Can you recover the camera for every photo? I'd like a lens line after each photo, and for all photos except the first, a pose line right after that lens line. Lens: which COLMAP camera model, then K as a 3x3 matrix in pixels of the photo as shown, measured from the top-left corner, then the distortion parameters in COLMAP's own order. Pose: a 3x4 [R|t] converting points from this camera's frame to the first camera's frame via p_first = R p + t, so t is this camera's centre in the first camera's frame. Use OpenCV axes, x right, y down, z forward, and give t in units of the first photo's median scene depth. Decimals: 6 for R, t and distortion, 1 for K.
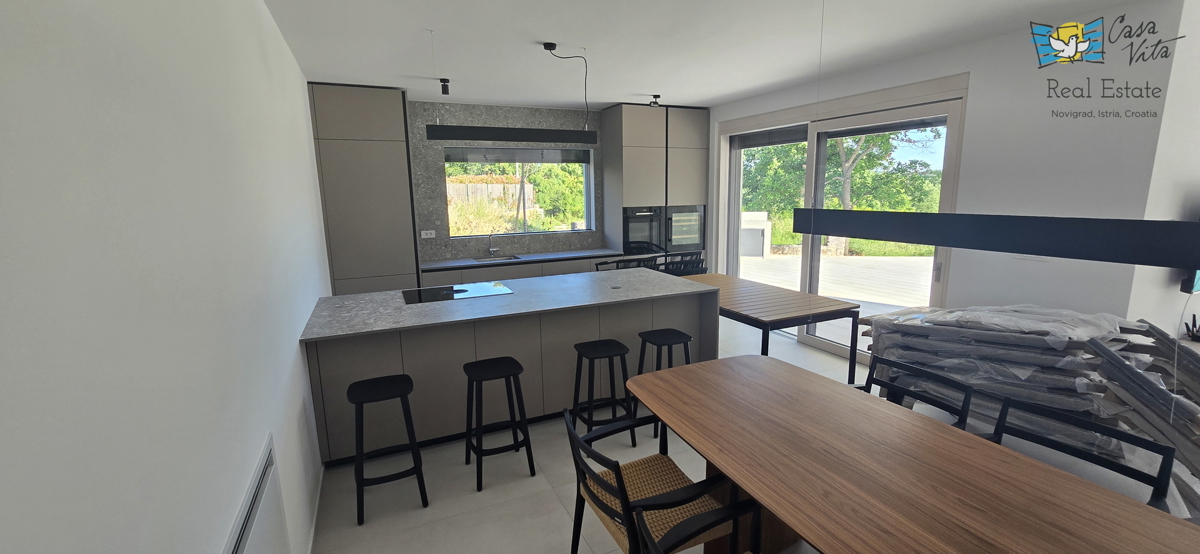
lens RADIAL K [[489.2, 0, 600.0], [0, 489.2, 277.0], [0, 0, 1]] dist [-0.010552, 0.005714]
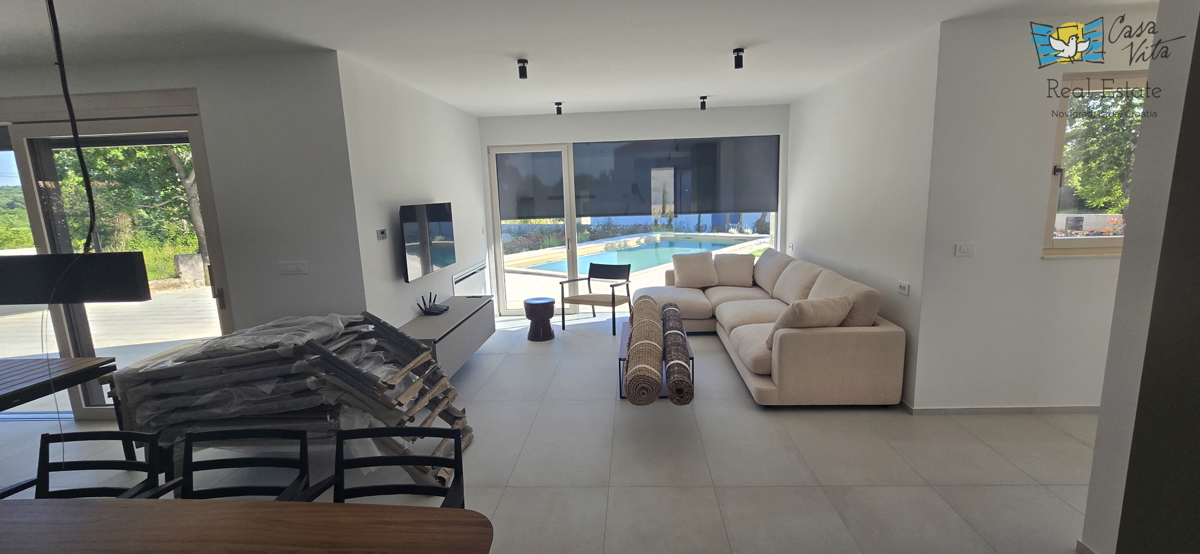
lens RADIAL K [[489.2, 0, 600.0], [0, 489.2, 277.0], [0, 0, 1]] dist [-0.010552, 0.005714]
pose [[0.496689, -0.154899, 0.853994, 0.360555], [0.181963, 0.980663, 0.072044, 0.020582], [-0.848640, 0.119612, 0.515270, -0.146155]]
